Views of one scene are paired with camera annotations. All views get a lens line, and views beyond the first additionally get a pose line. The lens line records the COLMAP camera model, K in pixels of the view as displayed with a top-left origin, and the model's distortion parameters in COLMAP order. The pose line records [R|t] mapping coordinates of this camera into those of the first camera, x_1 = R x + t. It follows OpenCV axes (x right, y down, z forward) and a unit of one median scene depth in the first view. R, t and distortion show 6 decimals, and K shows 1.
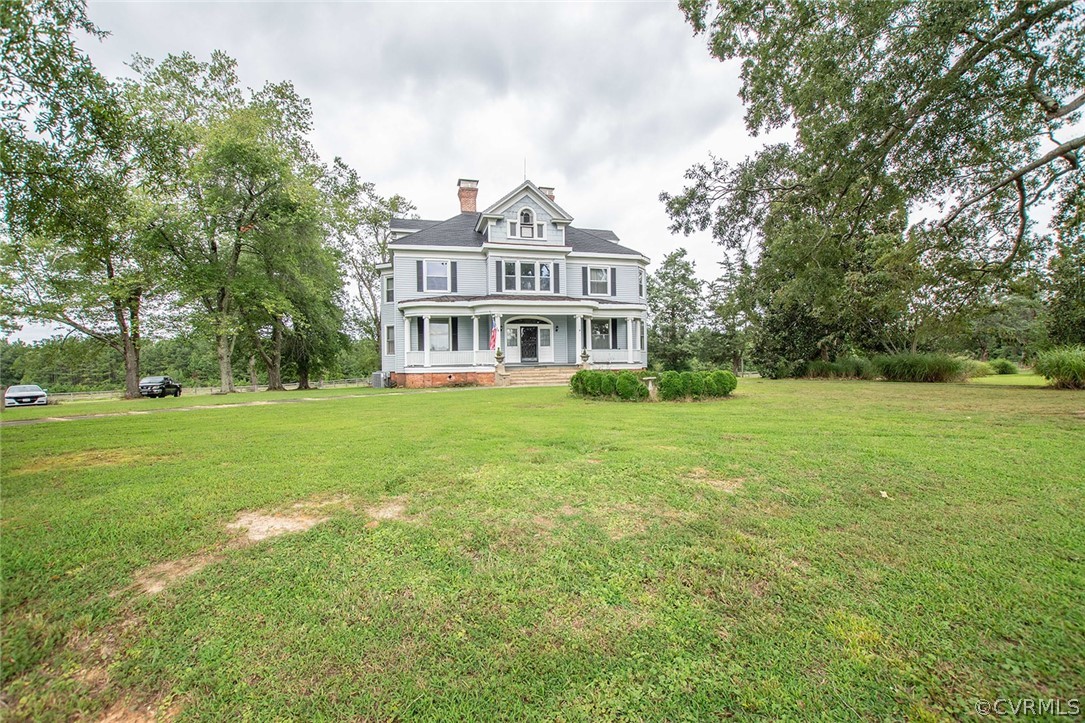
lens RADIAL K [[479.4, 0, 543.1], [0, 479.4, 366.3], [0, 0, 1]] dist [-0.035075, 0.006528]
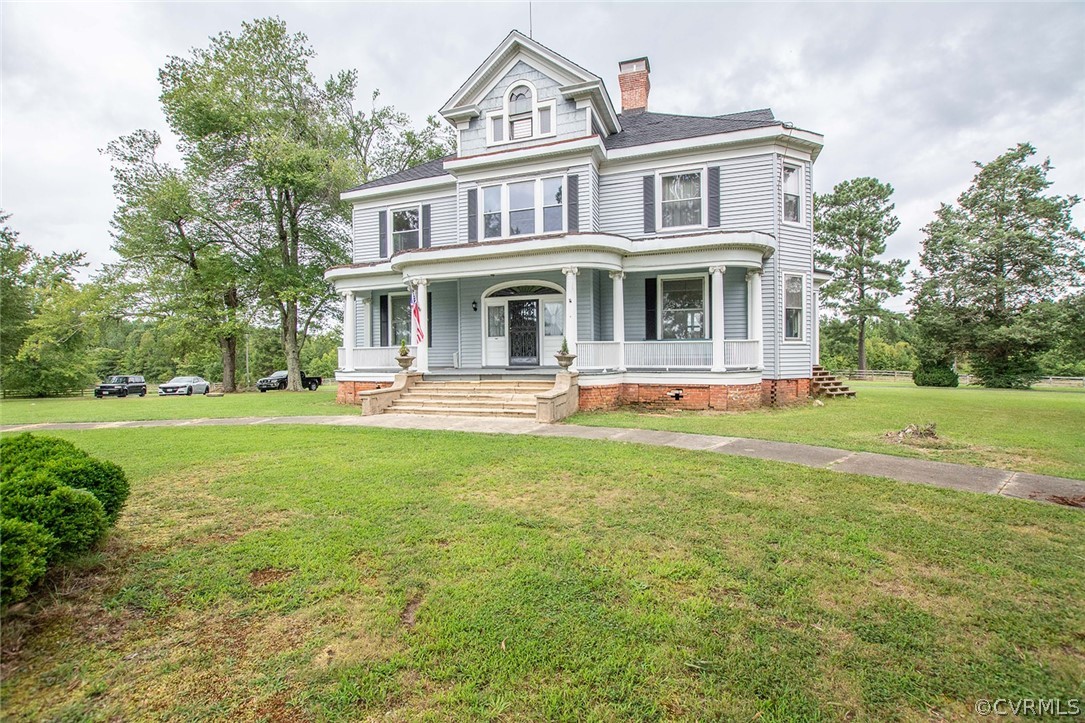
lens RADIAL K [[479.4, 0, 543.1], [0, 479.4, 366.3], [0, 0, 1]] dist [-0.035075, 0.006528]
pose [[0.825273, 0.019536, -0.564396, 0.298556], [-0.007049, 0.999680, 0.024296, -0.020785], [0.564690, -0.016072, 0.825146, 0.555736]]
